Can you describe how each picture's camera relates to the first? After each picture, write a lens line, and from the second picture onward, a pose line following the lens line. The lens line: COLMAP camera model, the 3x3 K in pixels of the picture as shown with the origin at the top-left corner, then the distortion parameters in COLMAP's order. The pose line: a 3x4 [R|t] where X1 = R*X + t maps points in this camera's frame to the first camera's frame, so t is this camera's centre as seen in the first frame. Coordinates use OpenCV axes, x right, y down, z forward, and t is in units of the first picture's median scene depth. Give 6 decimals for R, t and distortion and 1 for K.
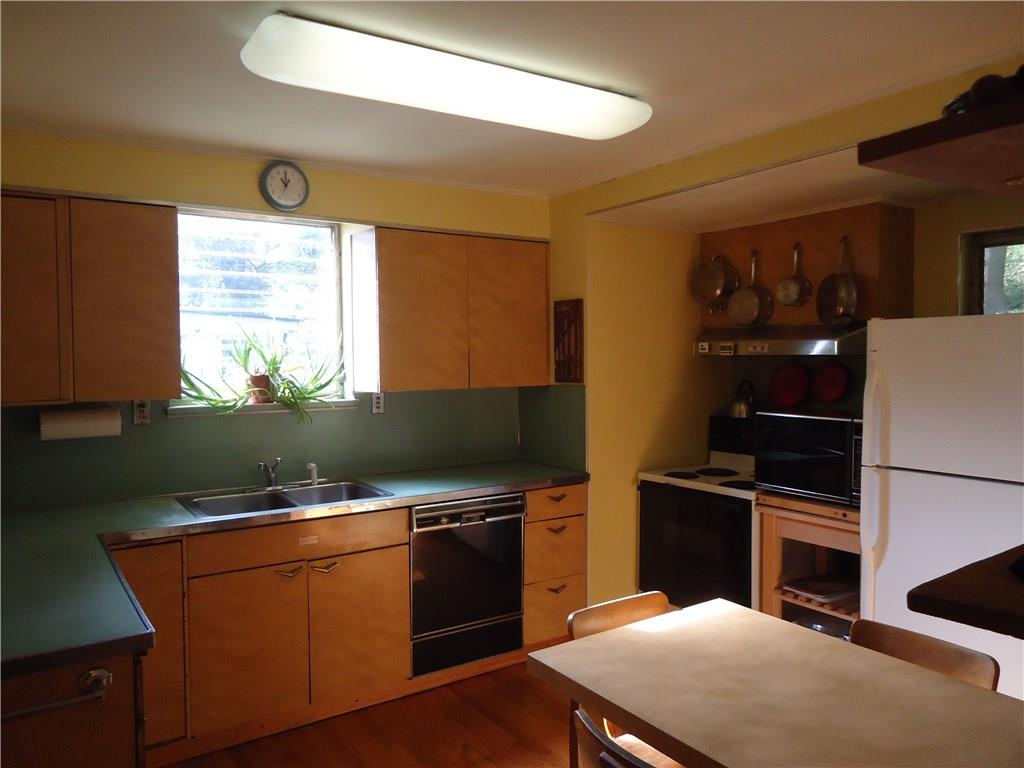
lens RADIAL K [[743.4, 0, 513.7], [0, 743.4, 380.4], [0, 0, 1]] dist [-0.010309, -0.004609]
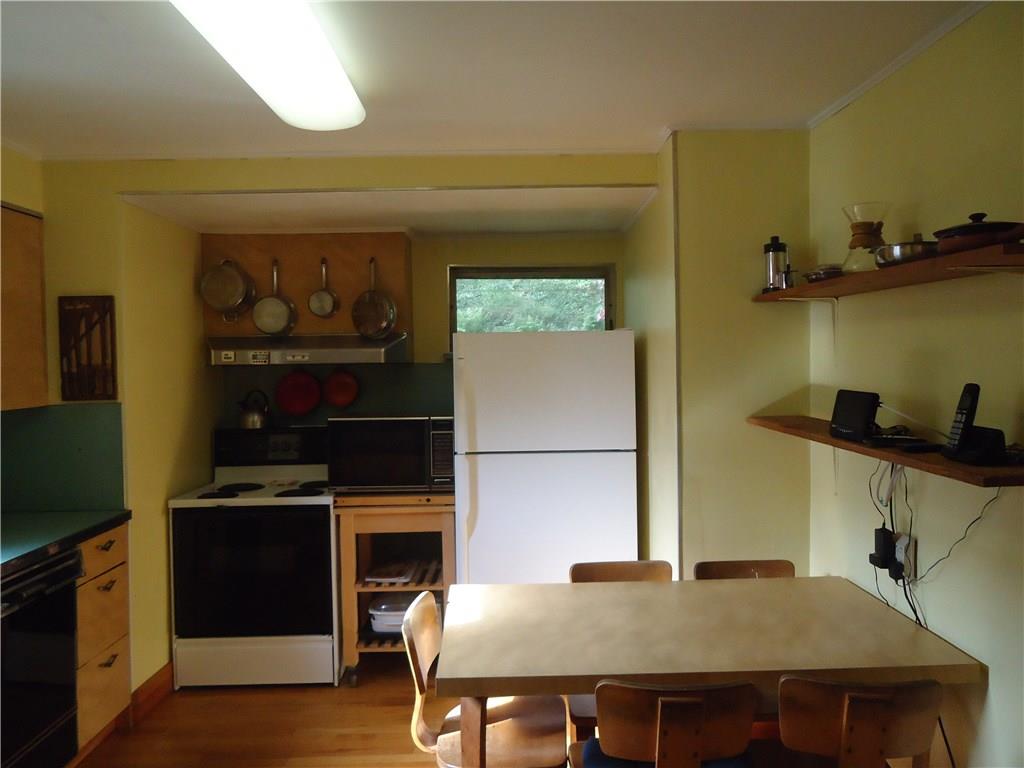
lens RADIAL K [[743.4, 0, 513.7], [0, 743.4, 380.4], [0, 0, 1]] dist [-0.010309, -0.004609]
pose [[0.527936, -0.025028, 0.848916, -0.376032], [0.037844, 0.999266, 0.005926, -0.006238], [-0.848441, 0.028998, 0.528495, 0.213288]]
